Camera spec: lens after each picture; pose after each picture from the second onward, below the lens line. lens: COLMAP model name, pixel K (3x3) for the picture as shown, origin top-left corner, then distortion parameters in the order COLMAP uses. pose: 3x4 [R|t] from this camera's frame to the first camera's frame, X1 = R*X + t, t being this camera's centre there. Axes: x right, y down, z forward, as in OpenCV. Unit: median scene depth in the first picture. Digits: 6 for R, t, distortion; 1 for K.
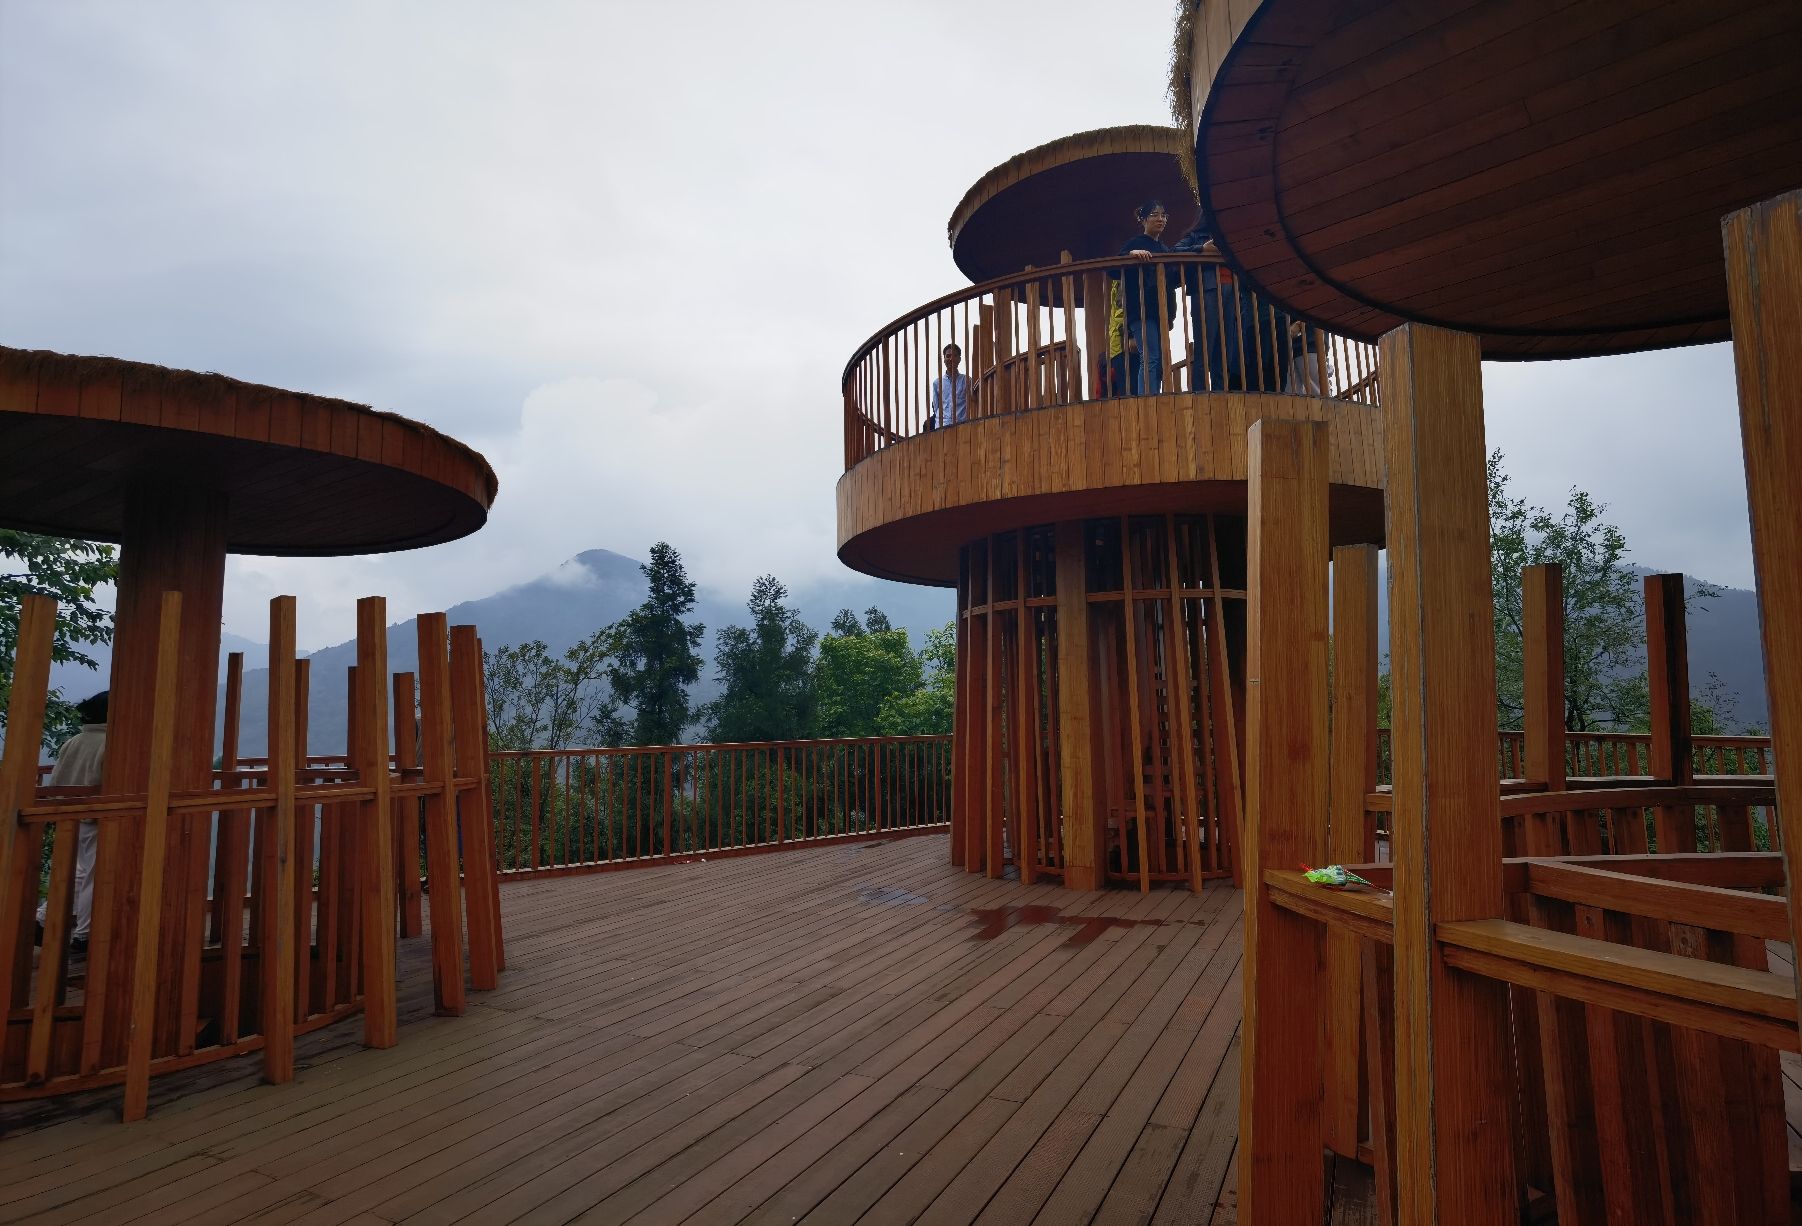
lens RADIAL K [[918.2, 0, 901.0], [0, 918.2, 613.0], [0, 0, 1]] dist [-0.000434, -0.000120]
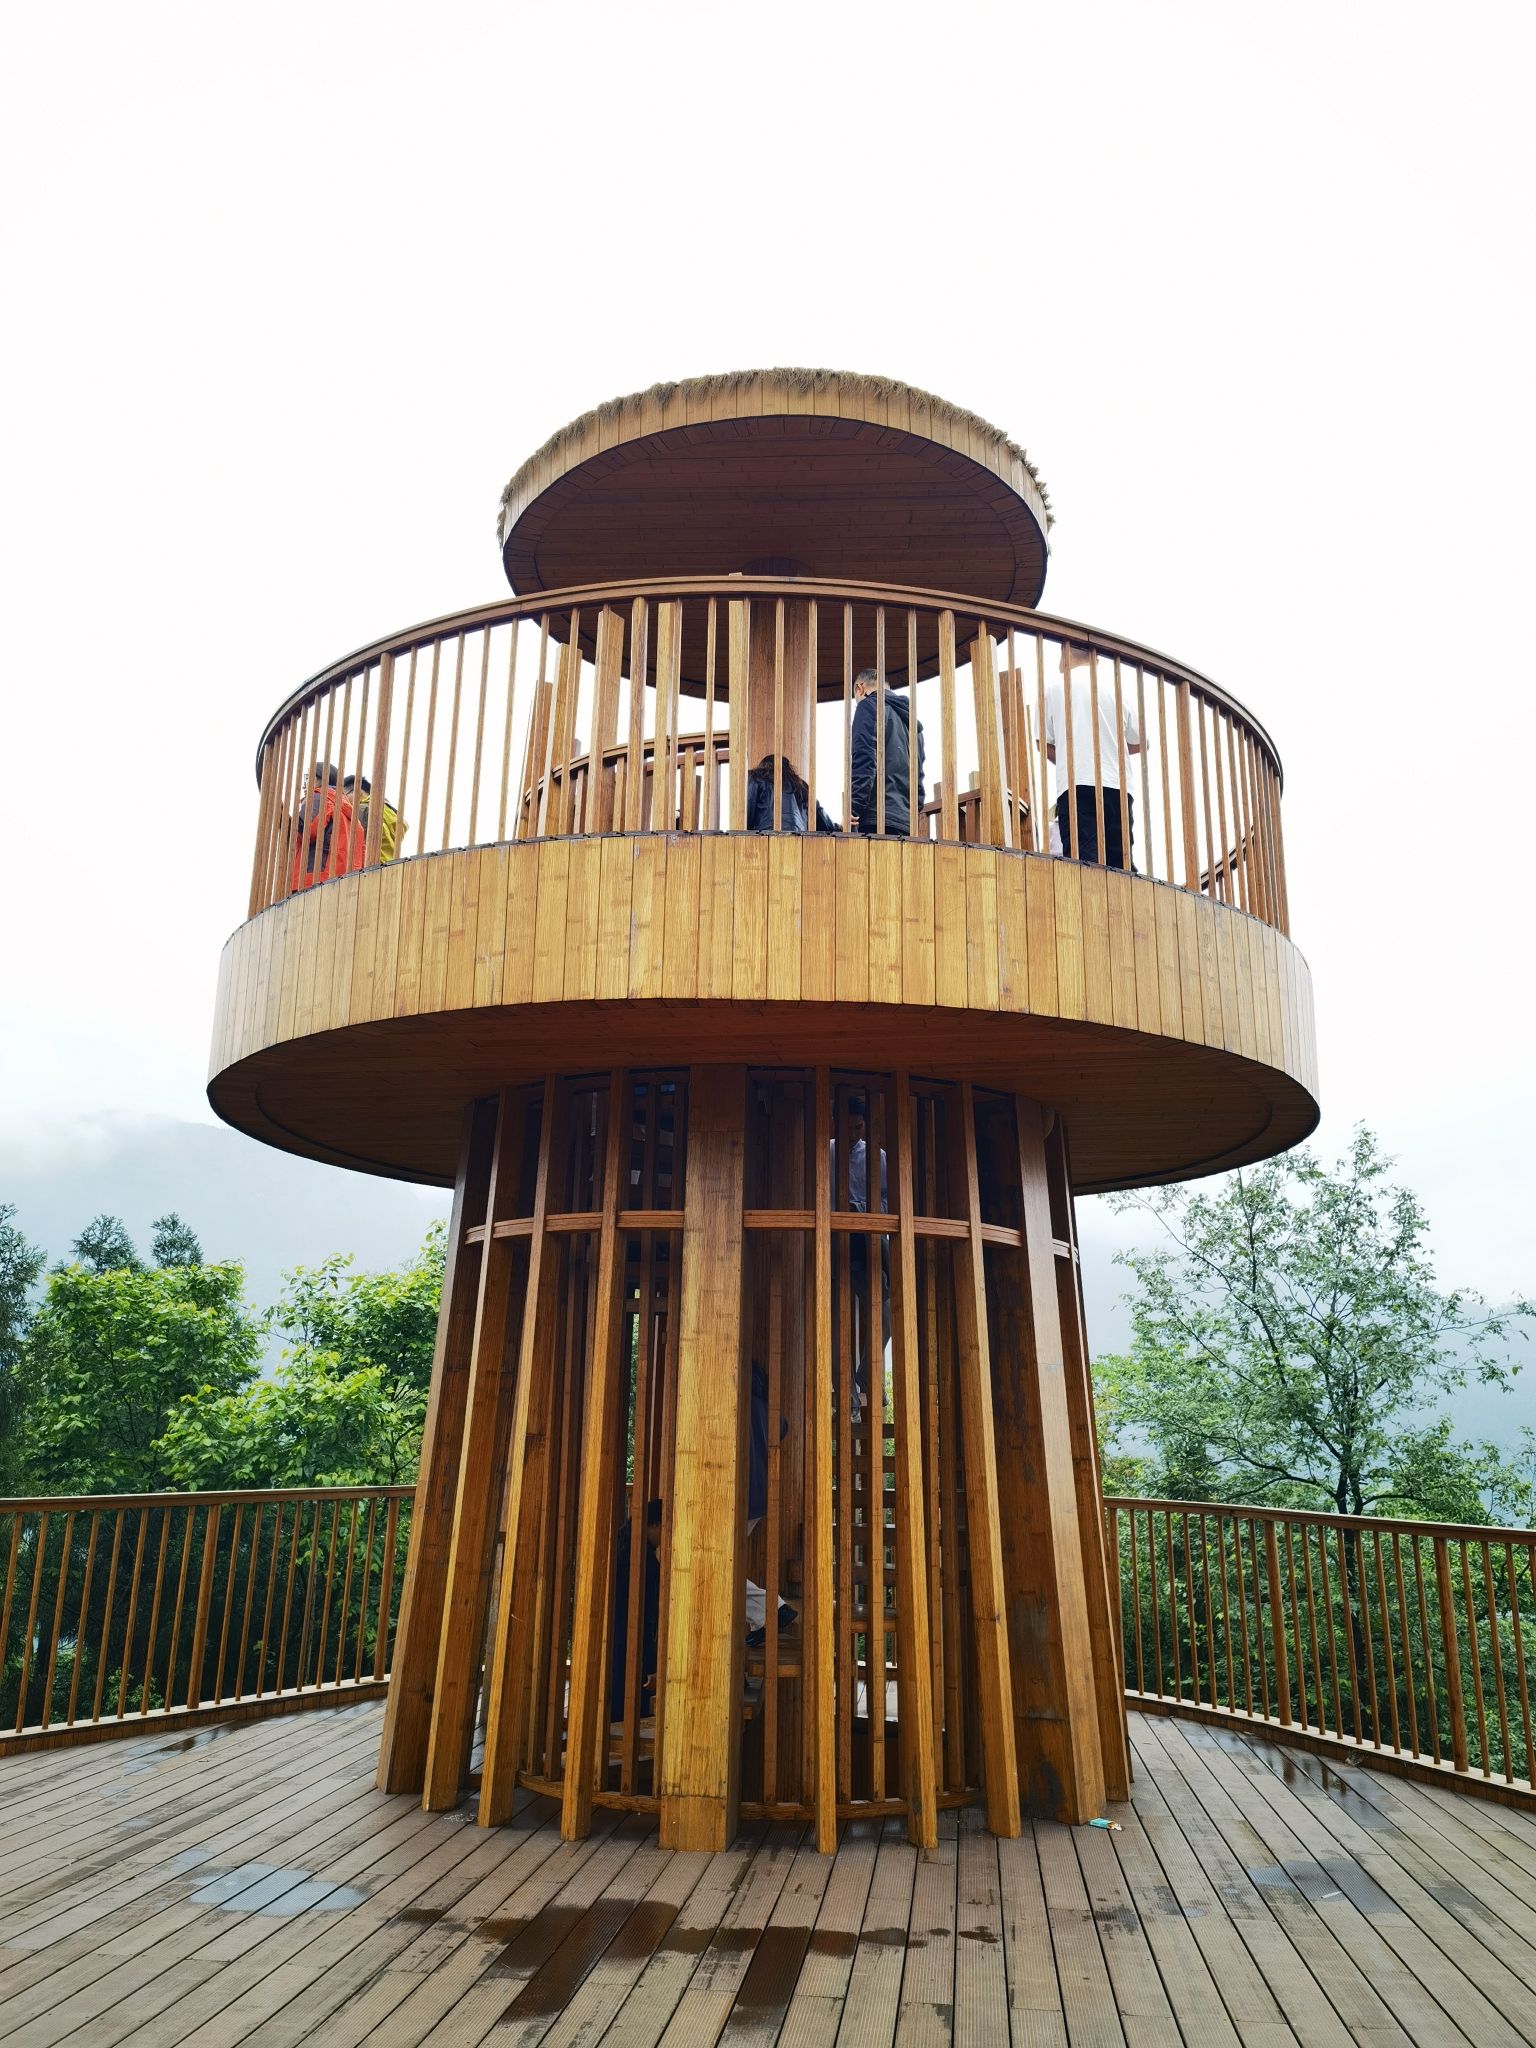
lens RADIAL K [[1603.2, 0, 768.0], [0, 1603.2, 1024.0], [0, 0, 1]] dist [0.104196, -0.116996]
pose [[0.939069, 0.124252, 0.320486, -0.081590], [-0.077045, 0.984743, -0.156032, 0.014571], [-0.334983, 0.121833, 0.934314, 0.155476]]
